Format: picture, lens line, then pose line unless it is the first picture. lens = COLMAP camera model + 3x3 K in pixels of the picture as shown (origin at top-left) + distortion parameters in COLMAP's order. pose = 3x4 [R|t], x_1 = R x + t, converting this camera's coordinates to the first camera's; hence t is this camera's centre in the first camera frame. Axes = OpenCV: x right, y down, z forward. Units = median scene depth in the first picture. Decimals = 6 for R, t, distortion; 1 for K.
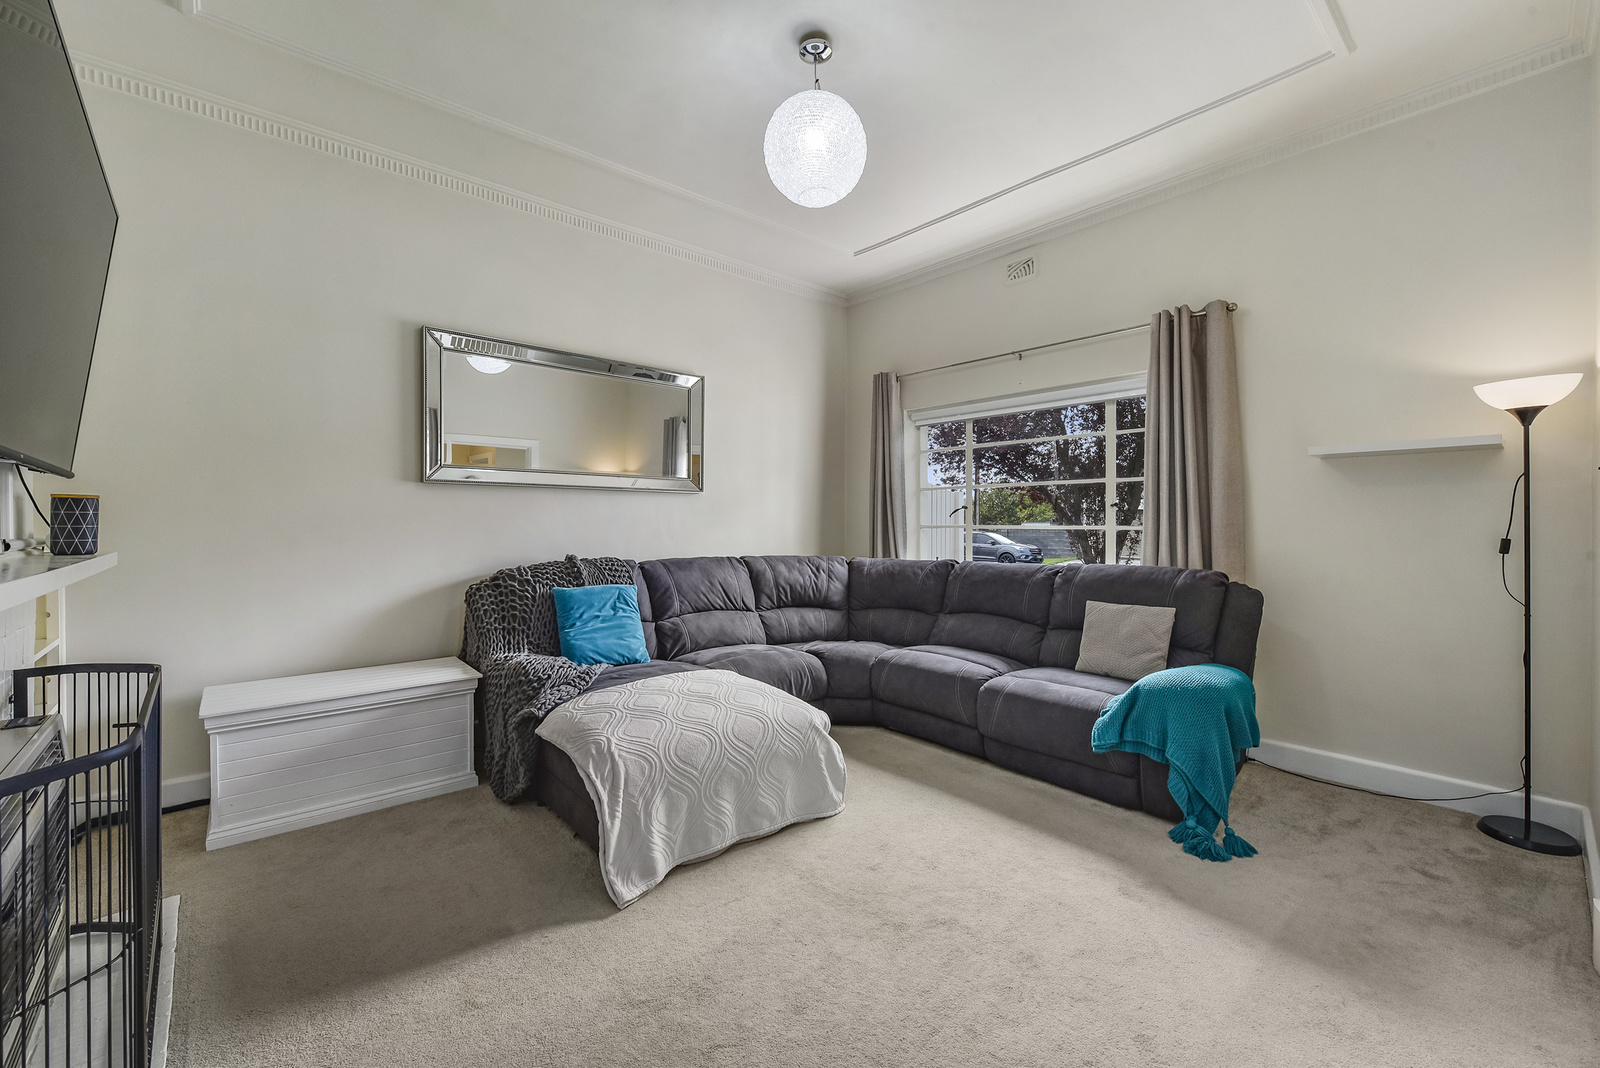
lens RADIAL K [[668.7, 0, 799.8], [0, 668.7, 552.2], [0, 0, 1]] dist [0.016131, 0.000020]
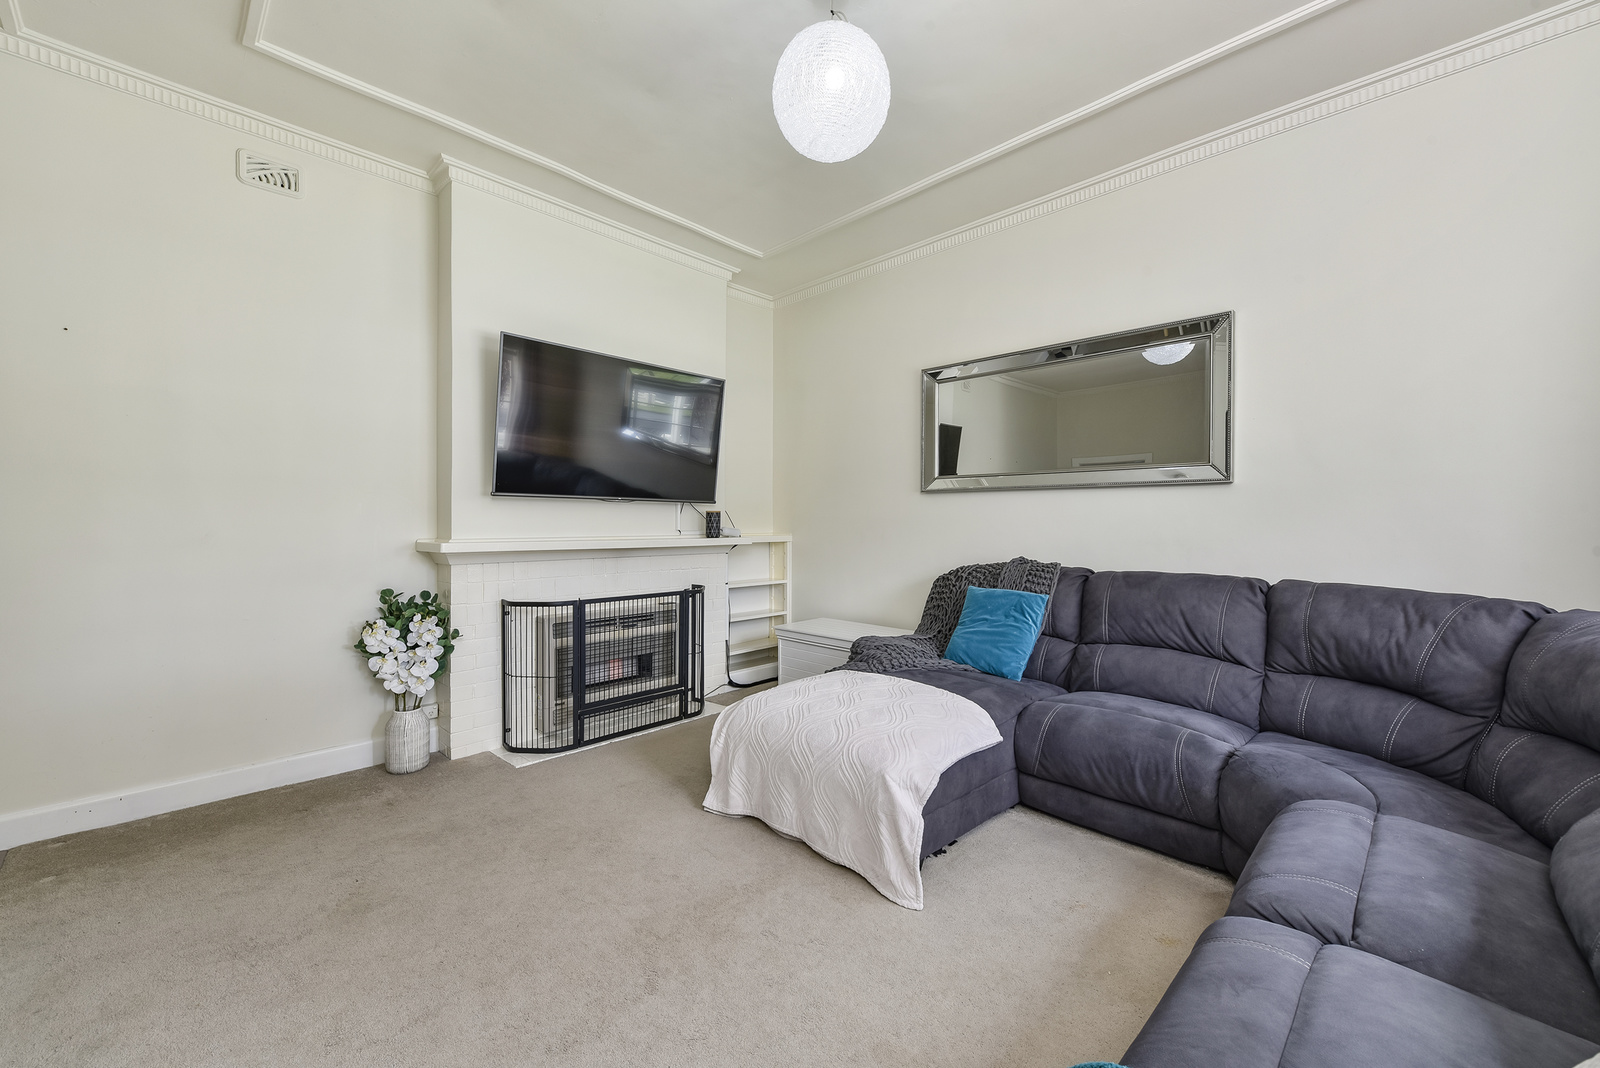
lens RADIAL K [[644.2, 0, 800.0], [0, 644.2, 534.0], [0, 0, 1]] dist [-0.000318, -0.000039]
pose [[0.027768, 0.014491, -0.999509, 0.561985], [-0.045547, 0.998875, 0.013216, -0.026294], [0.998576, 0.045157, 0.028397, 0.614522]]
